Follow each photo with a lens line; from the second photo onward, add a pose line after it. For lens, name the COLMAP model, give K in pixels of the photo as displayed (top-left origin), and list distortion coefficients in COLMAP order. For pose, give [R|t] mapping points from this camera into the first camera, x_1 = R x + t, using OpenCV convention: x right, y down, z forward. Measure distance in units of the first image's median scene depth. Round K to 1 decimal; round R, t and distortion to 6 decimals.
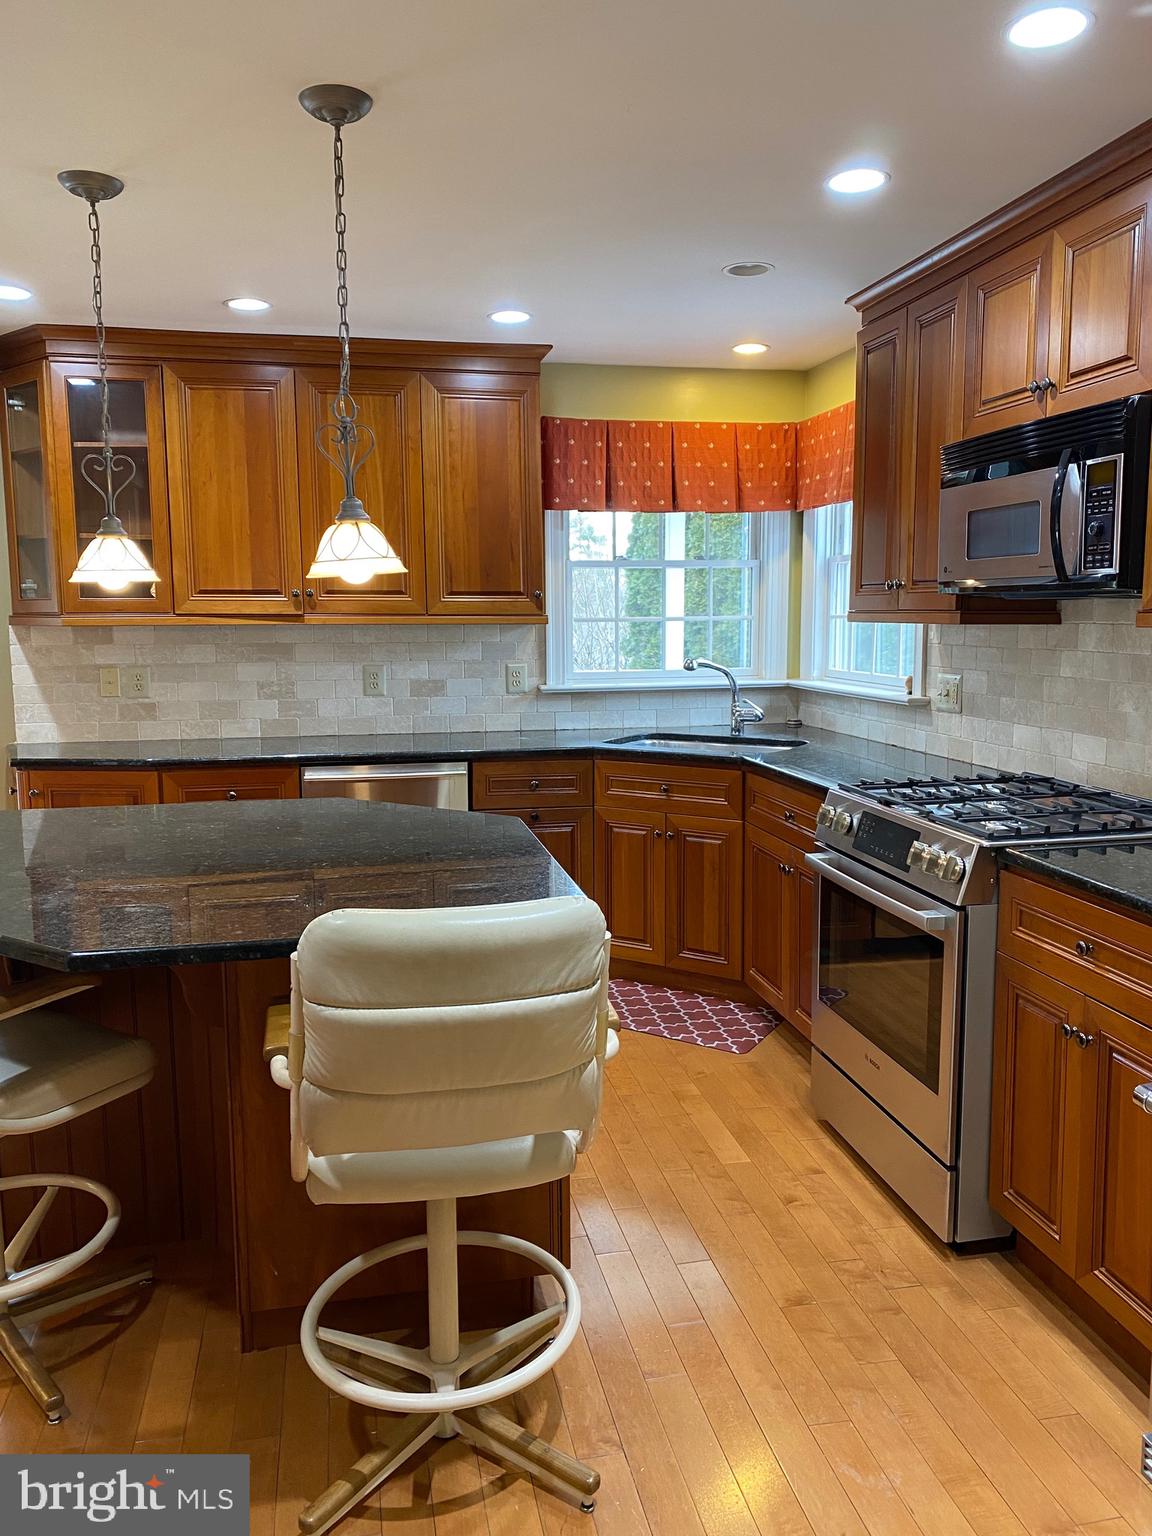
lens RADIAL K [[1153.3, 0, 595.8], [0, 1153.3, 757.8], [0, 0, 1]] dist [0.121612, -0.295814]
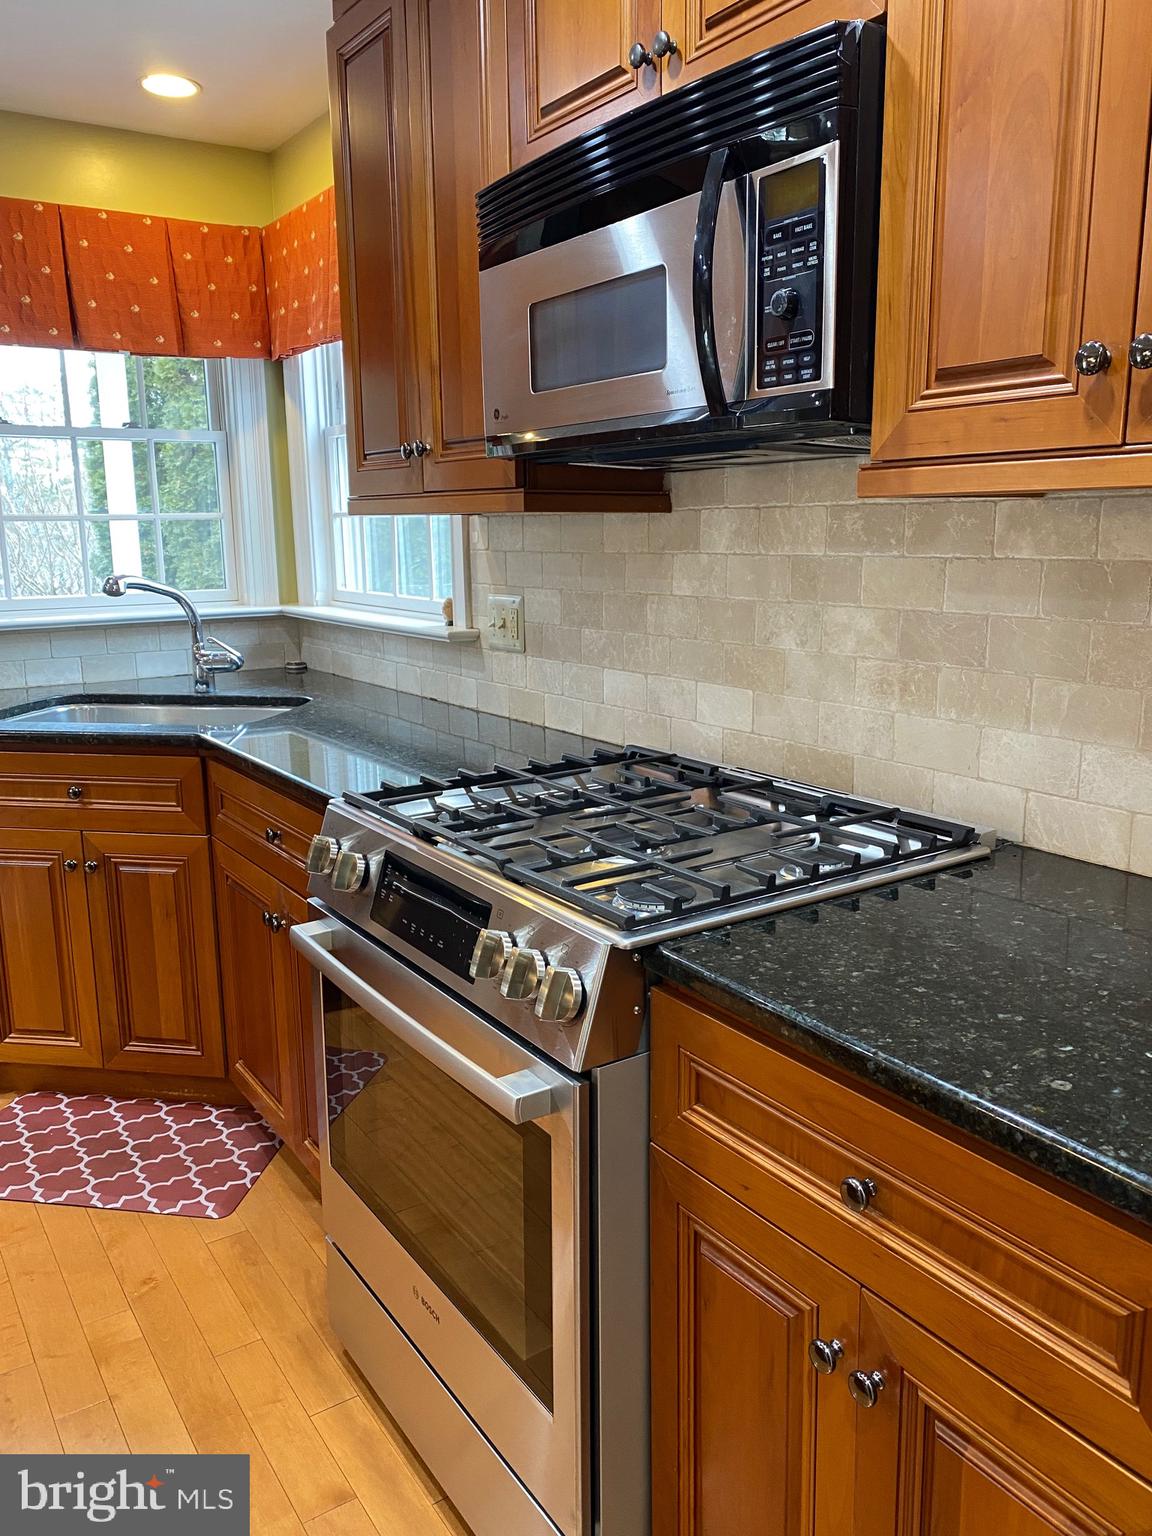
lens RADIAL K [[1167.5, 0, 576.0], [0, 1167.5, 768.0], [0, 0, 1]] dist [0.074517, -0.101951]
pose [[0.930242, -0.079610, 0.358208, 0.095205], [0.052684, 0.995045, 0.084326, -0.027977], [-0.363146, -0.059571, 0.929826, 0.362764]]
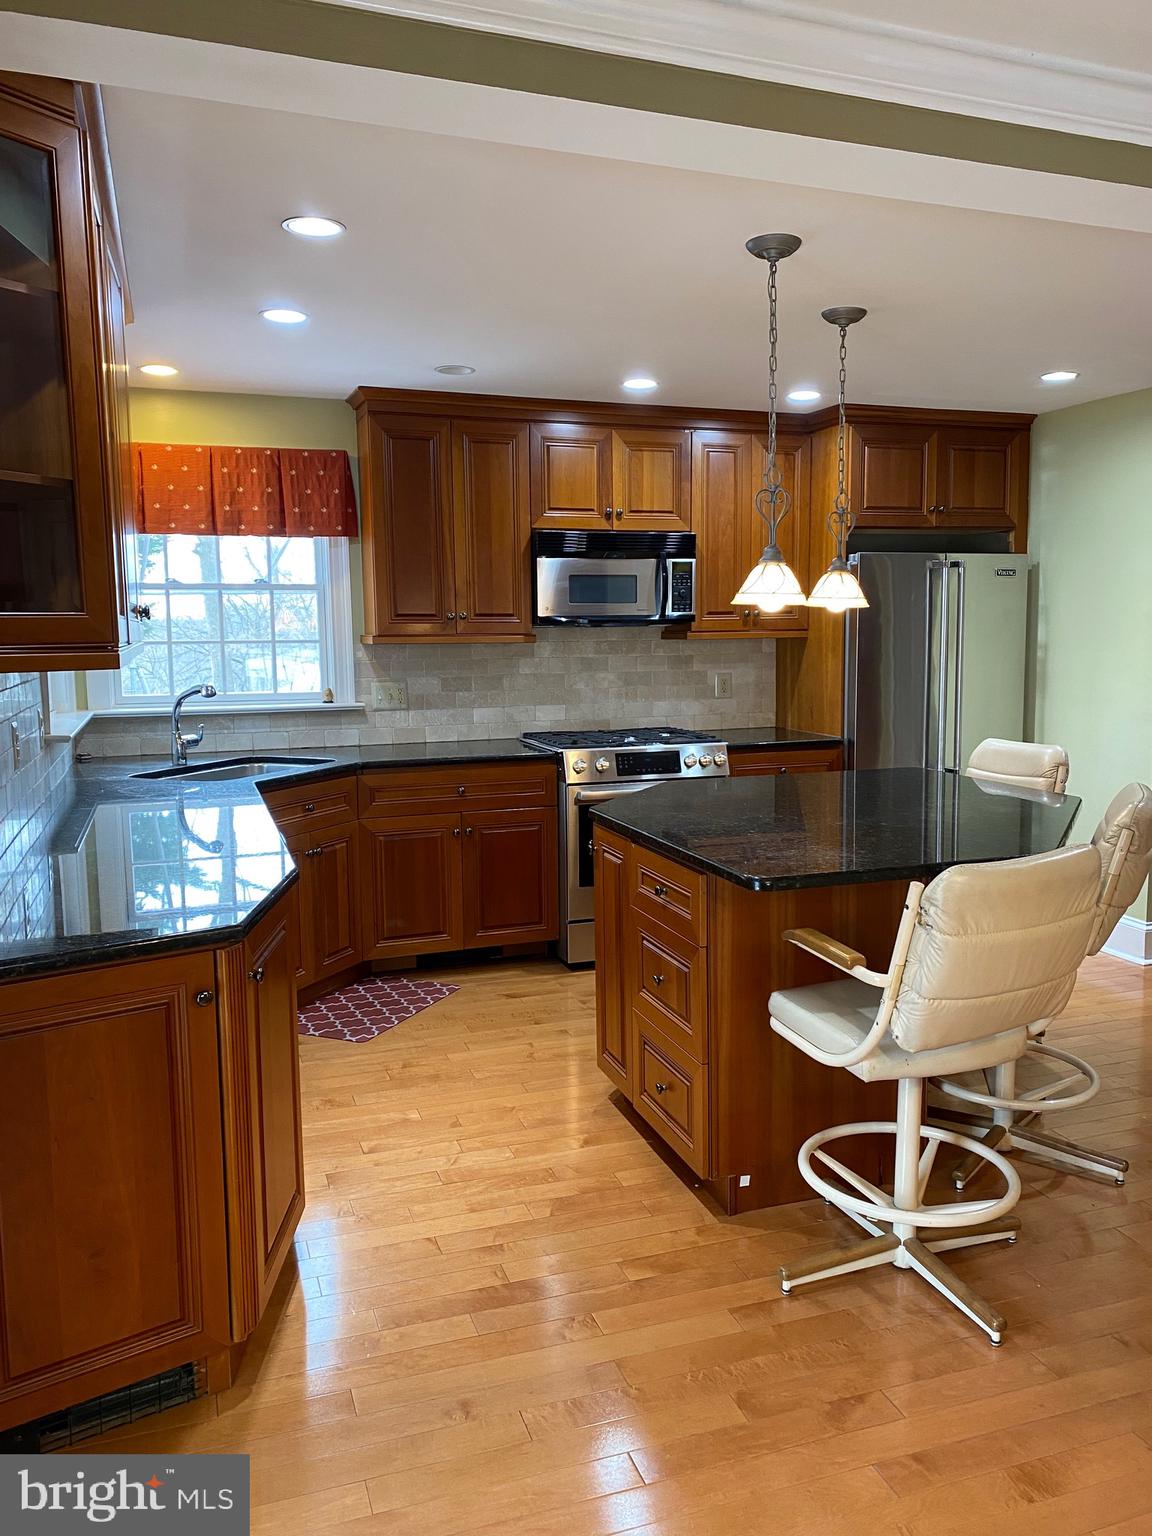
lens RADIAL K [[1167.5, 0, 576.0], [0, 1167.5, 768.0], [0, 0, 1]] dist [0.074517, -0.101951]
pose [[-0.117197, -0.111544, 0.986825, -1.121345], [0.136688, 0.982404, 0.127277, -0.122818], [-0.983657, 0.149803, -0.099888, 0.979106]]
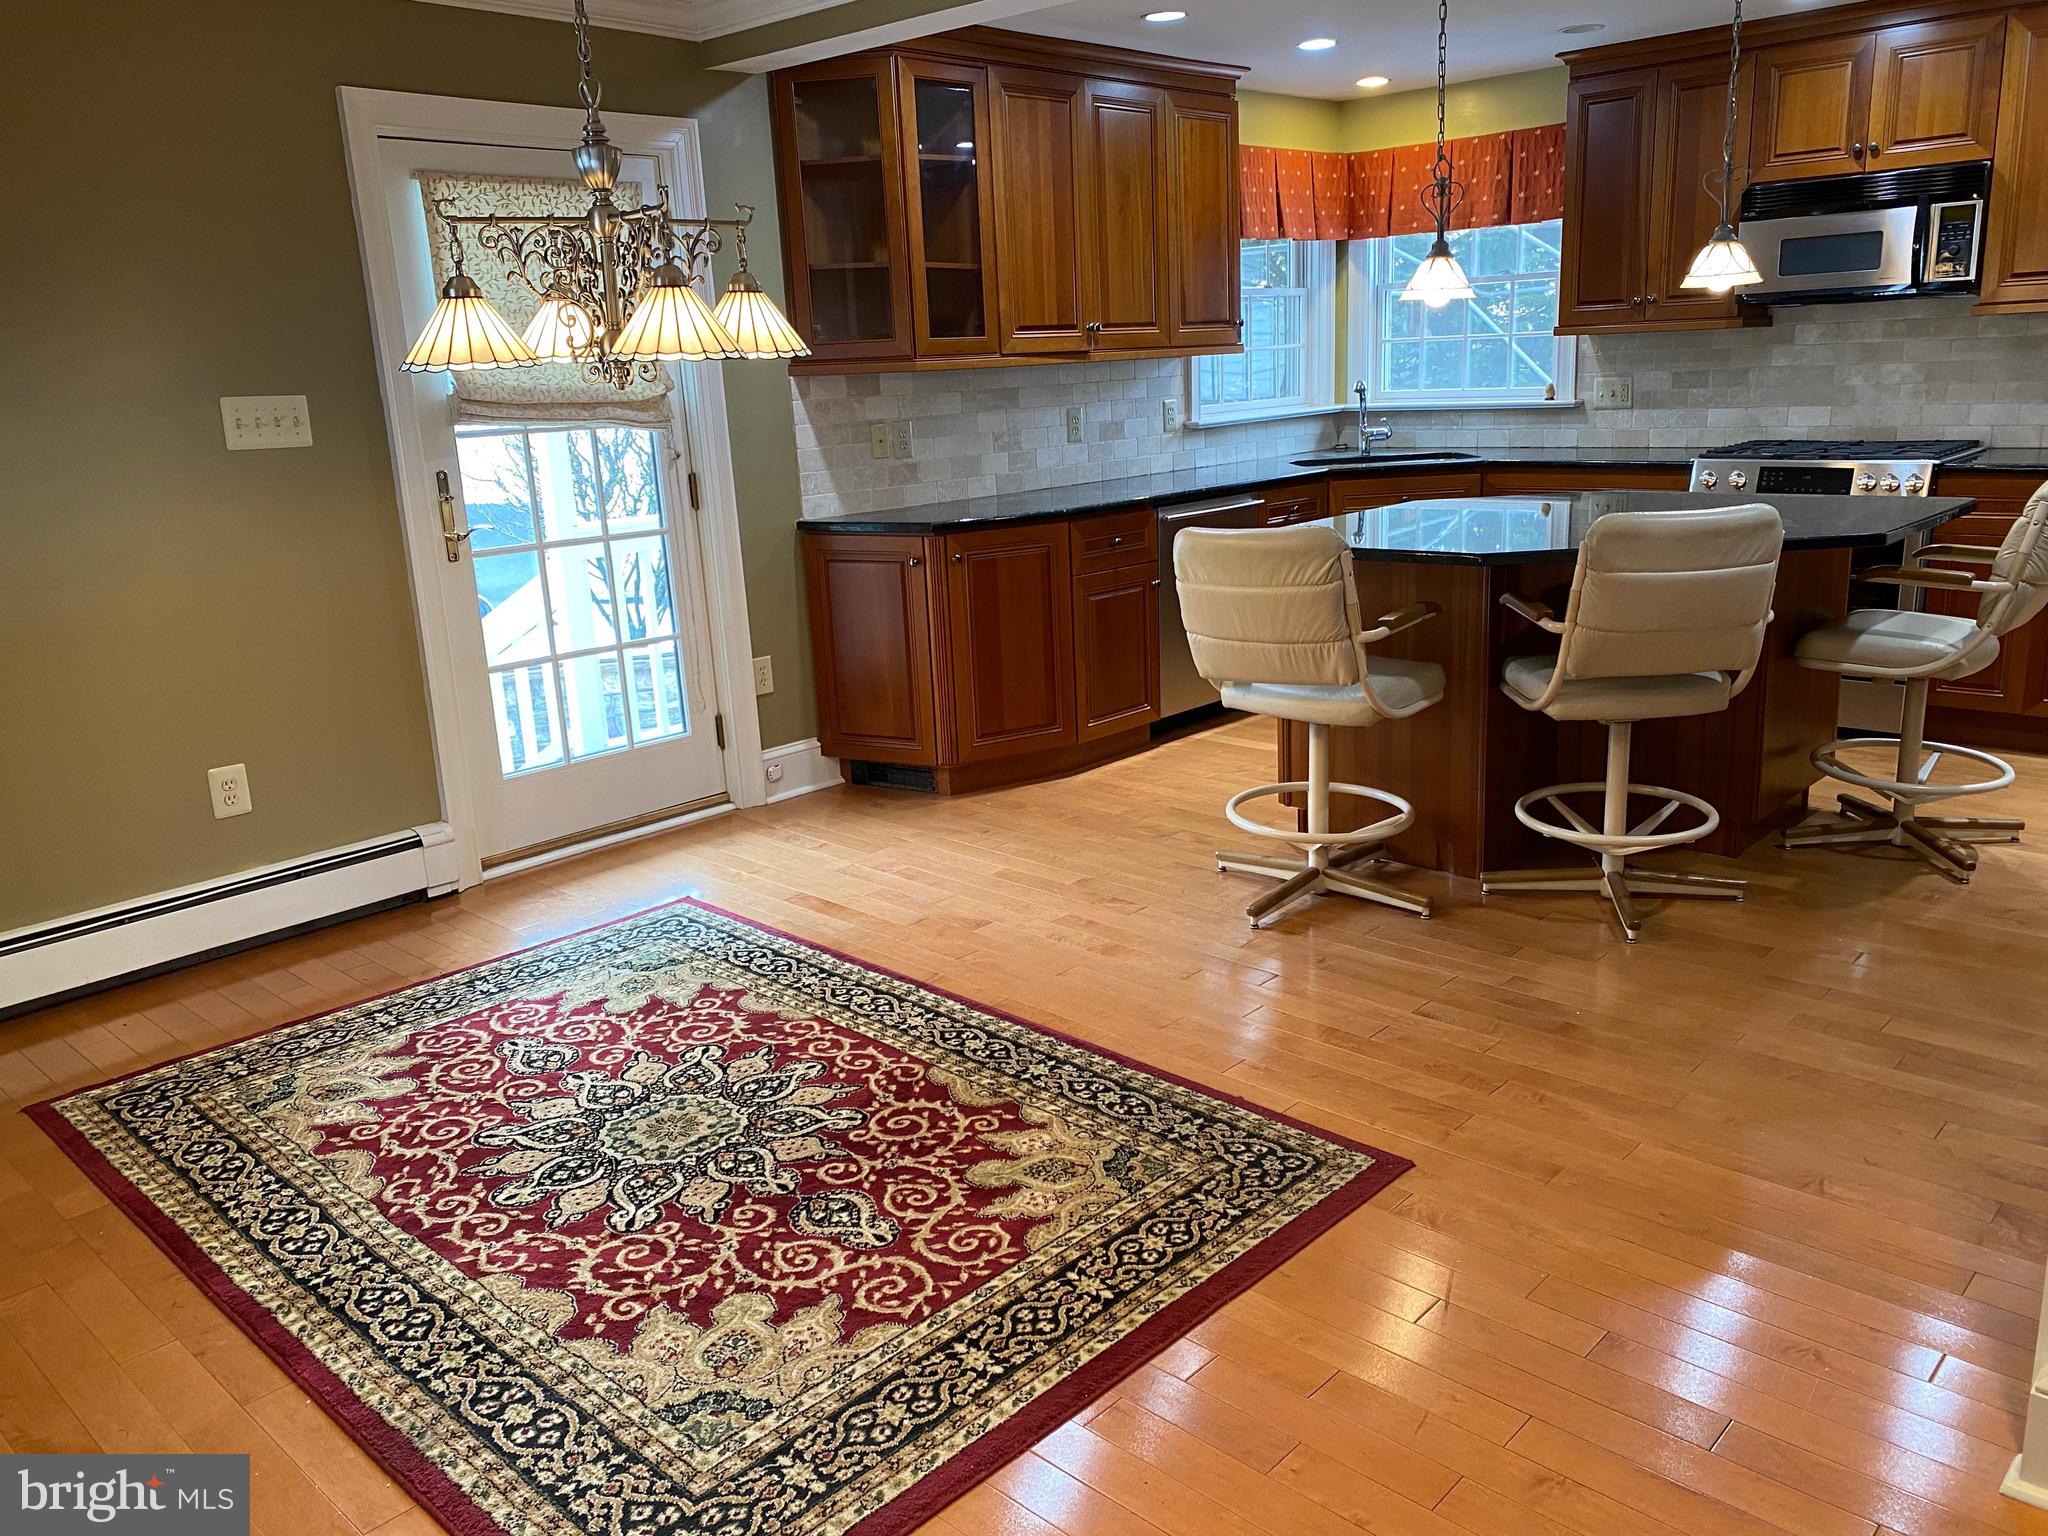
lens RADIAL K [[1527.0, 0, 1032.8], [0, 1527.0, 749.7], [0, 0, 1]] dist [0.001989, 0.008769]
pose [[0.819278, -0.175624, 0.545838, -1.192893], [0.115129, 0.982937, 0.143458, 0.012626], [-0.561719, -0.054690, 0.825518, -0.005423]]
